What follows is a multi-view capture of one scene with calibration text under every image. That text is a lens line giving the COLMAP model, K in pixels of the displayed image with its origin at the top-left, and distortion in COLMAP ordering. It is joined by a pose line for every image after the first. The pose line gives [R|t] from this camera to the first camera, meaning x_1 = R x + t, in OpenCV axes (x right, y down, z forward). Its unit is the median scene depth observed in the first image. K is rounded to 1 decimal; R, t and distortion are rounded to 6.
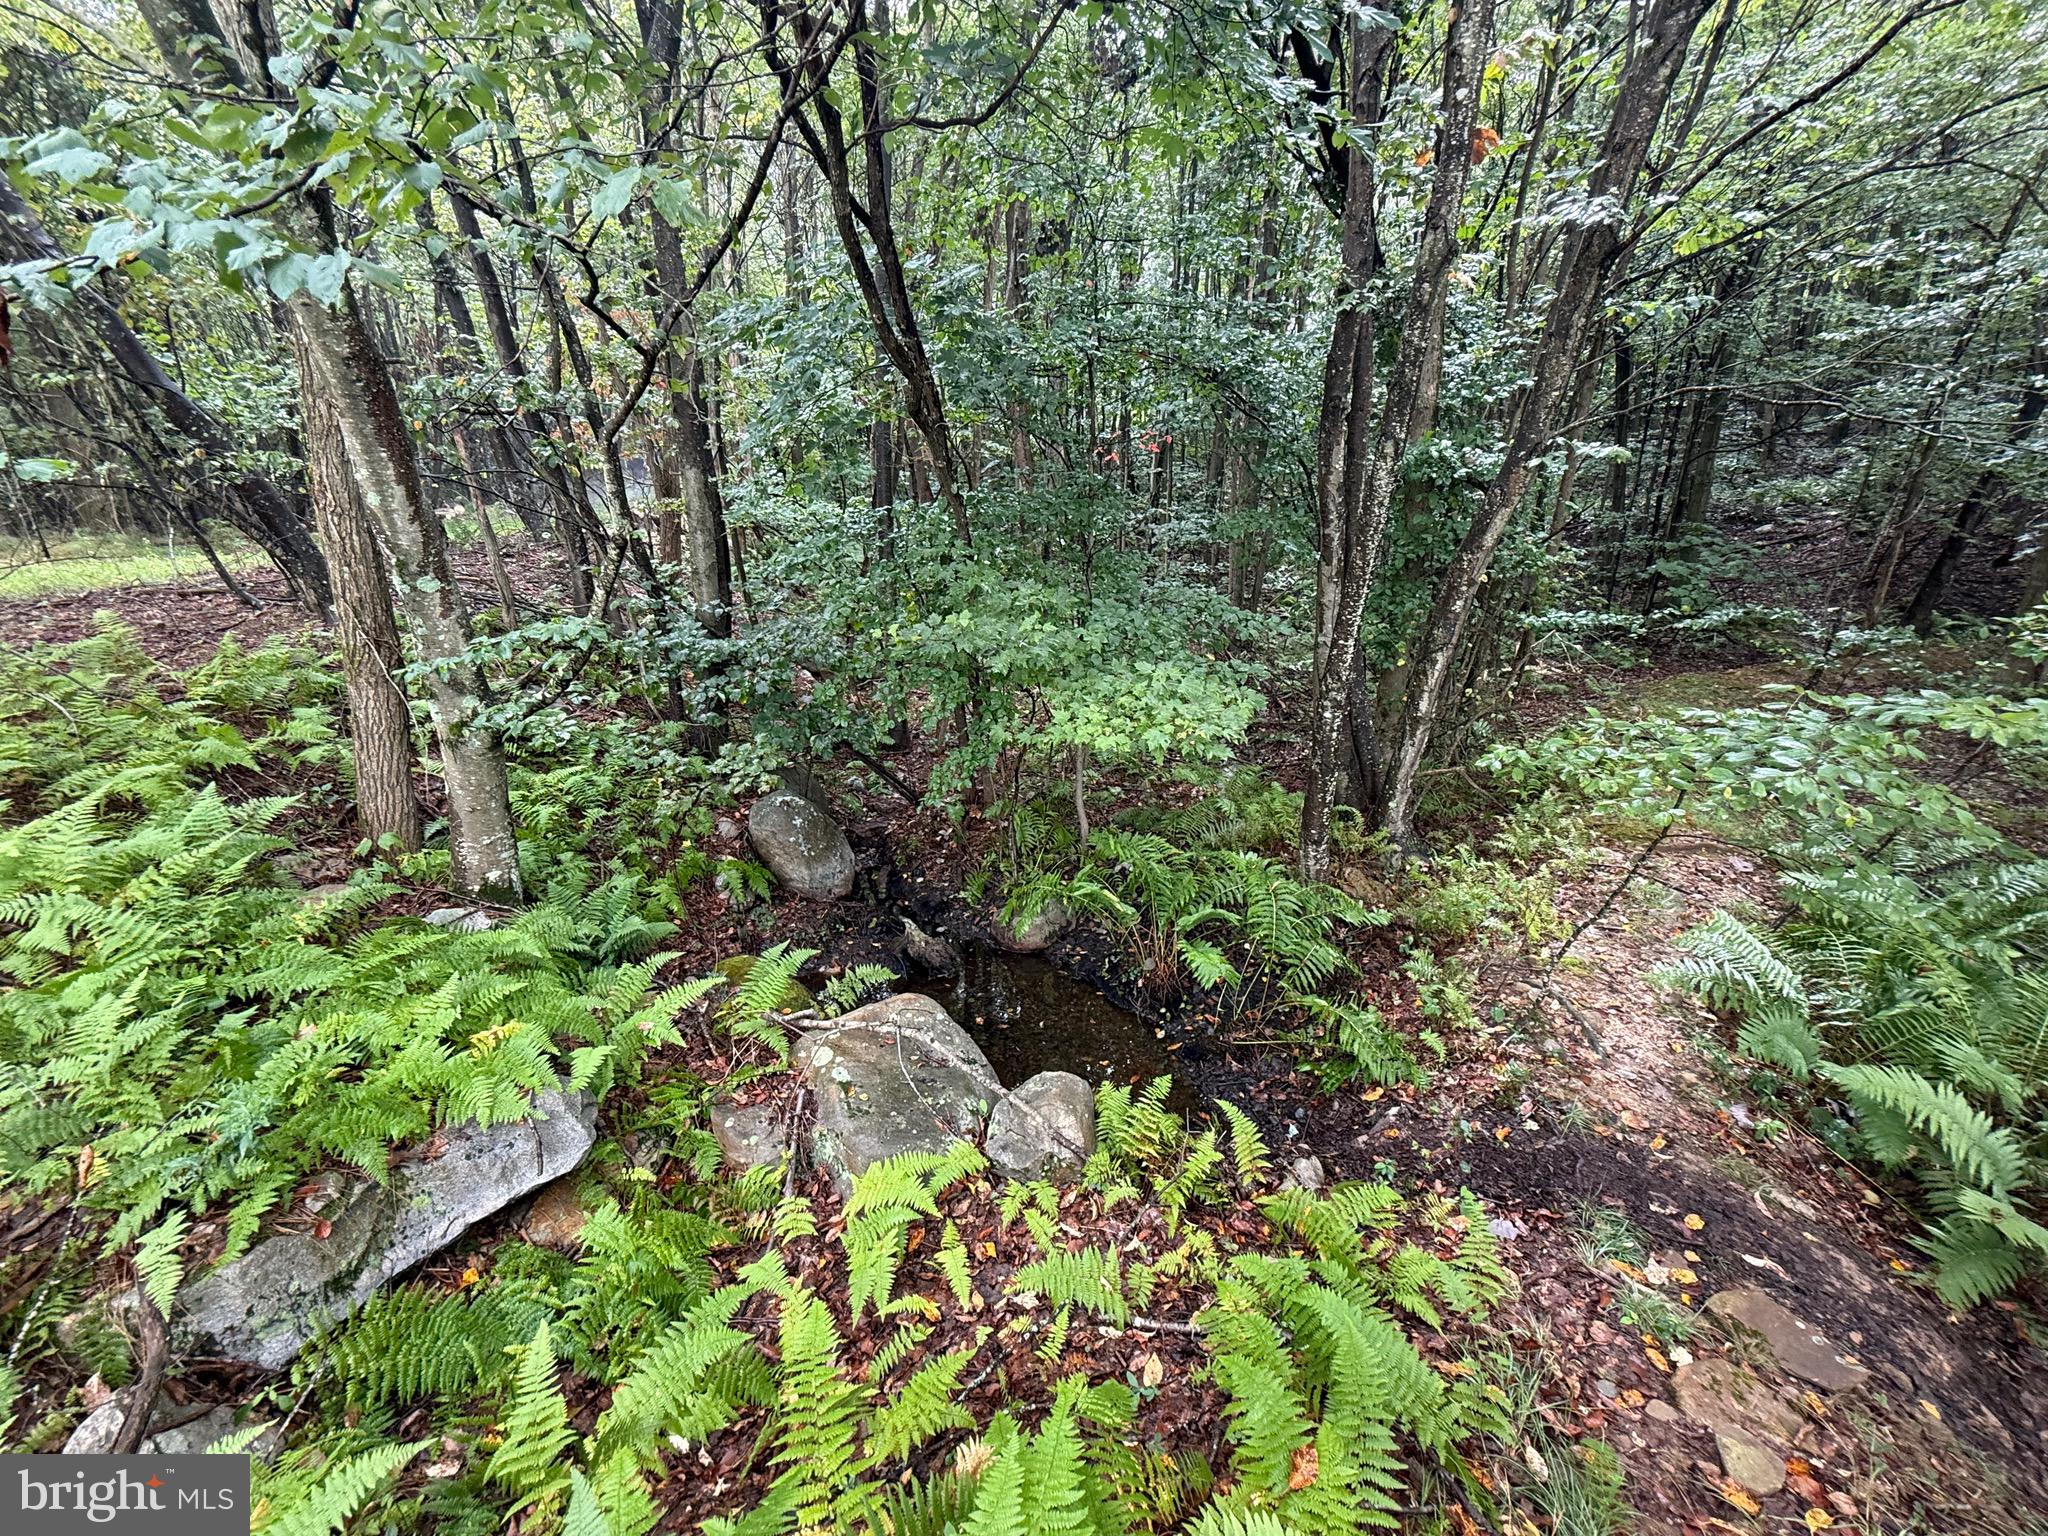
lens RADIAL K [[821.6, 0, 1024.0], [0, 821.6, 768.0], [0, 0, 1]] dist [0.000507, 0.000485]
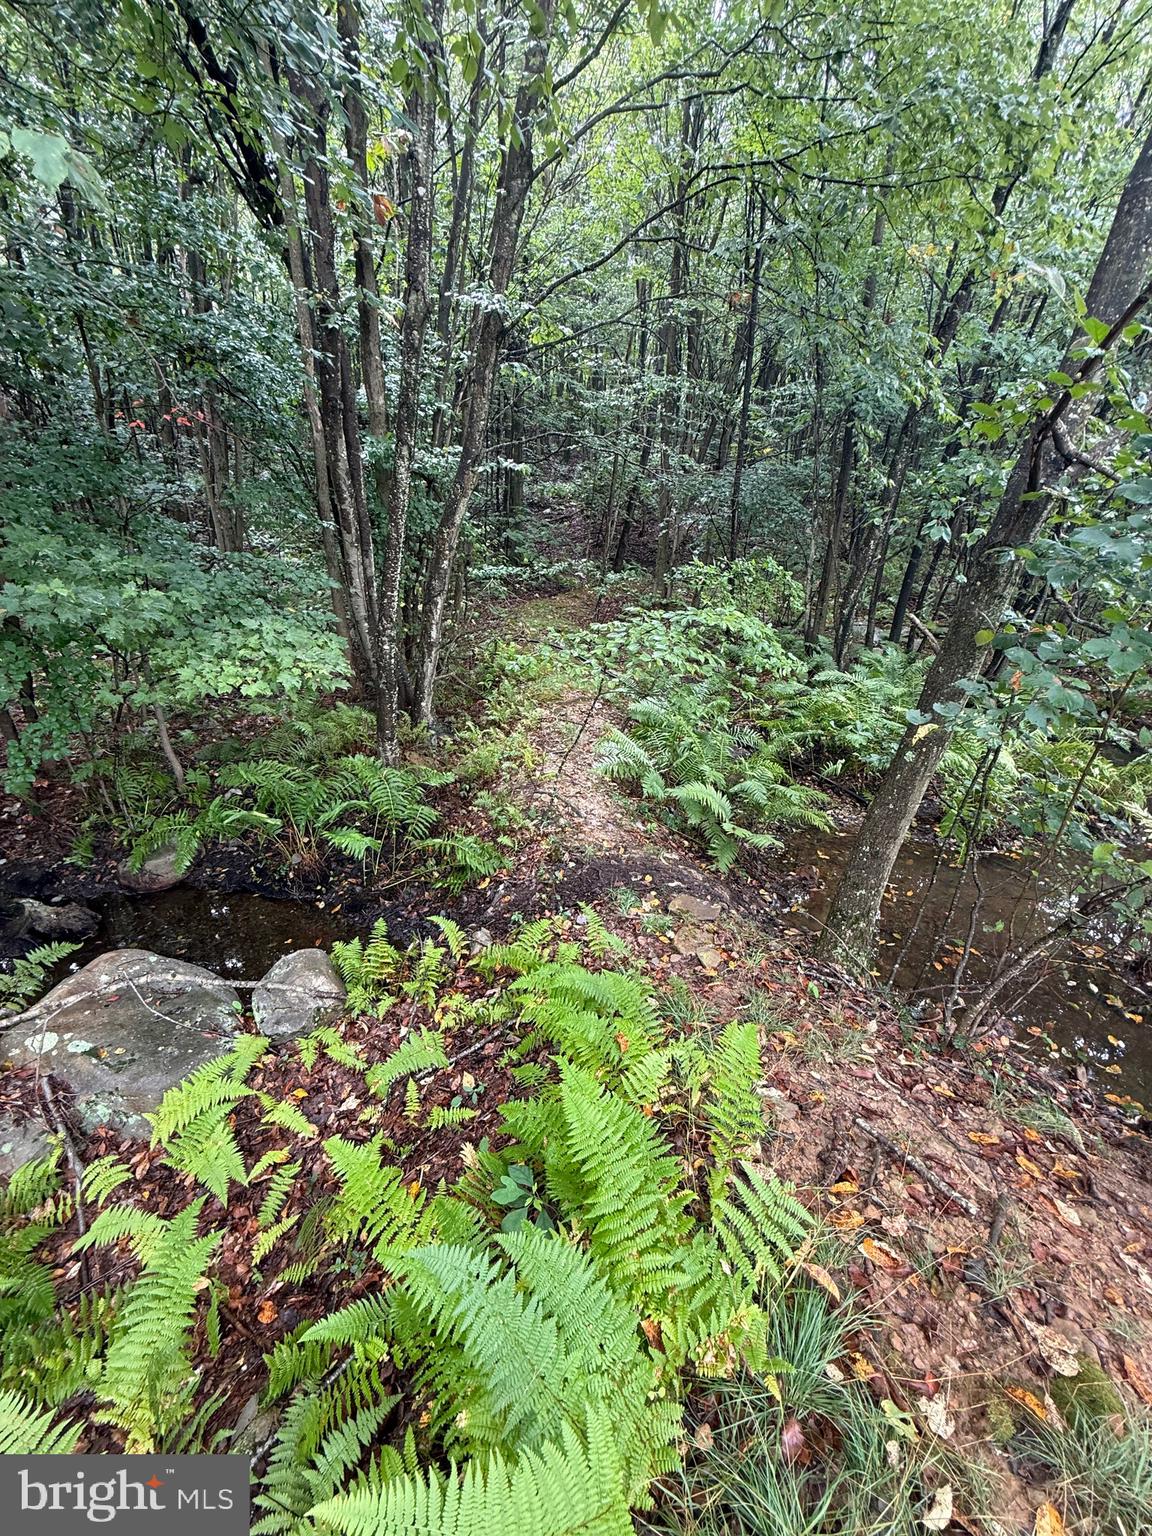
lens RADIAL K [[616.2, 0, 576.0], [0, 616.2, 768.0], [0, 0, 1]] dist [0.000507, 0.000485]
pose [[0.710288, -0.234419, 0.663731, -0.199359], [0.143546, 0.971342, 0.189447, -0.024240], [-0.689119, -0.039286, 0.723582, 0.017740]]
